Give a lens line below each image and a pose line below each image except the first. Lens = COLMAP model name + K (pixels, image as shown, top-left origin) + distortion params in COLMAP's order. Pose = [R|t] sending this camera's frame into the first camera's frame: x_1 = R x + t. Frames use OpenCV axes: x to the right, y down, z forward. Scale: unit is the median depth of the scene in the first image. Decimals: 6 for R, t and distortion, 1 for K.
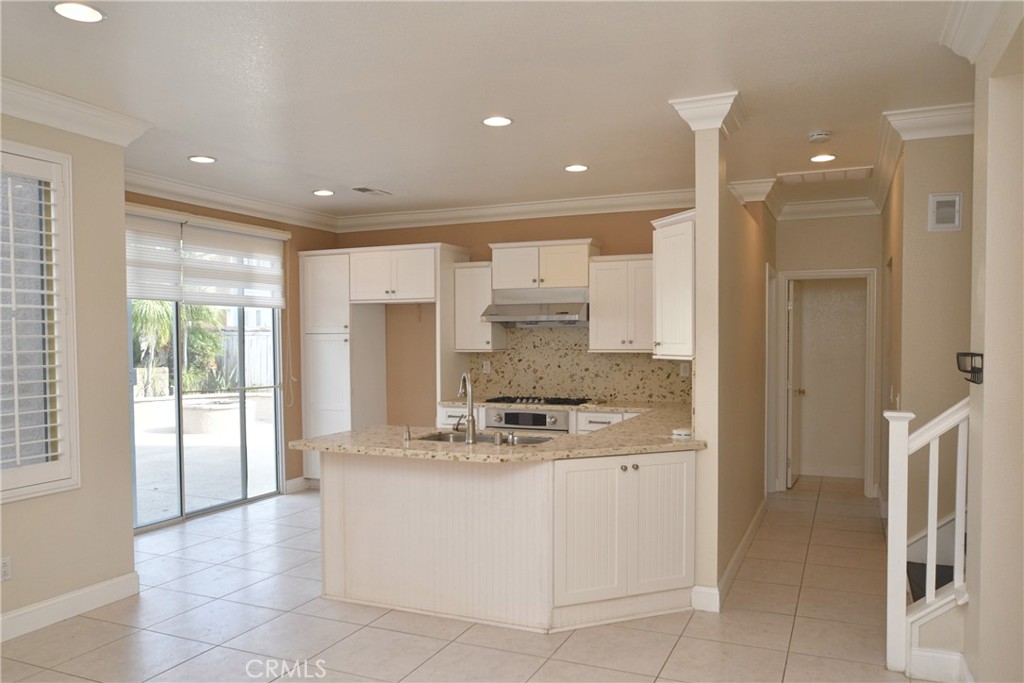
lens RADIAL K [[771.5, 0, 515.8], [0, 771.5, 340.7], [0, 0, 1]] dist [-0.013801, 0.005020]
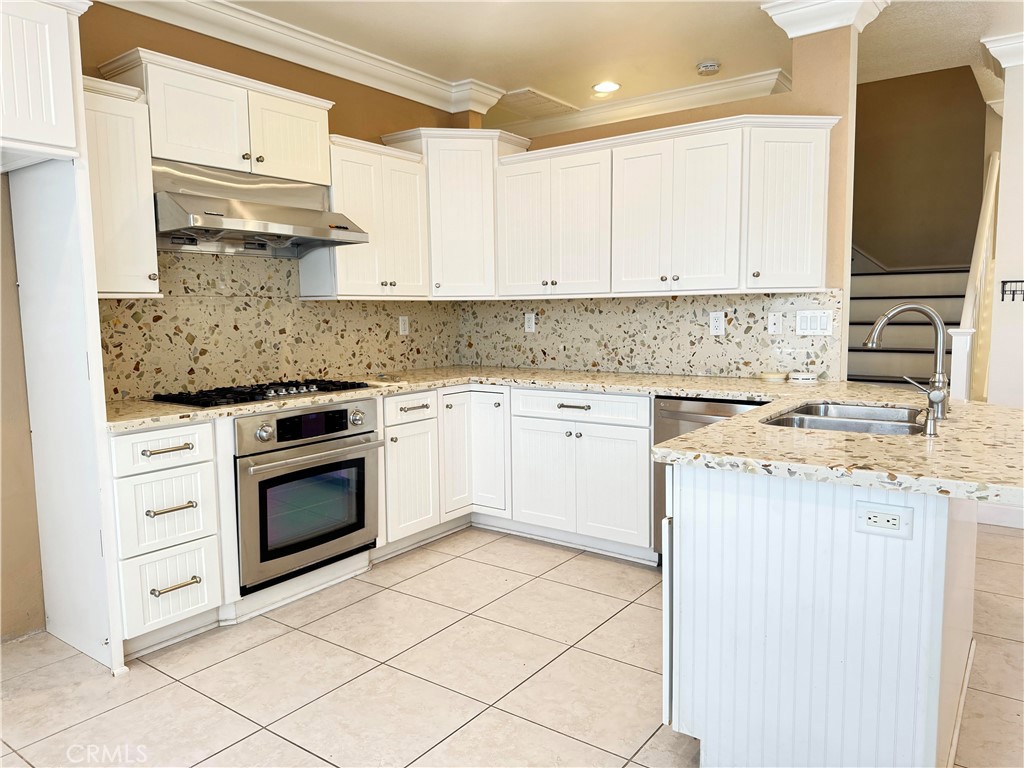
lens RADIAL K [[719.8, 0, 511.6], [0, 719.8, 386.0], [0, 0, 1]] dist [-0.009269, -0.003985]
pose [[0.219585, -0.098972, 0.970560, -0.406329], [0.015079, 0.995066, 0.098059, 0.028470], [-0.975477, -0.006897, 0.219994, 0.723827]]
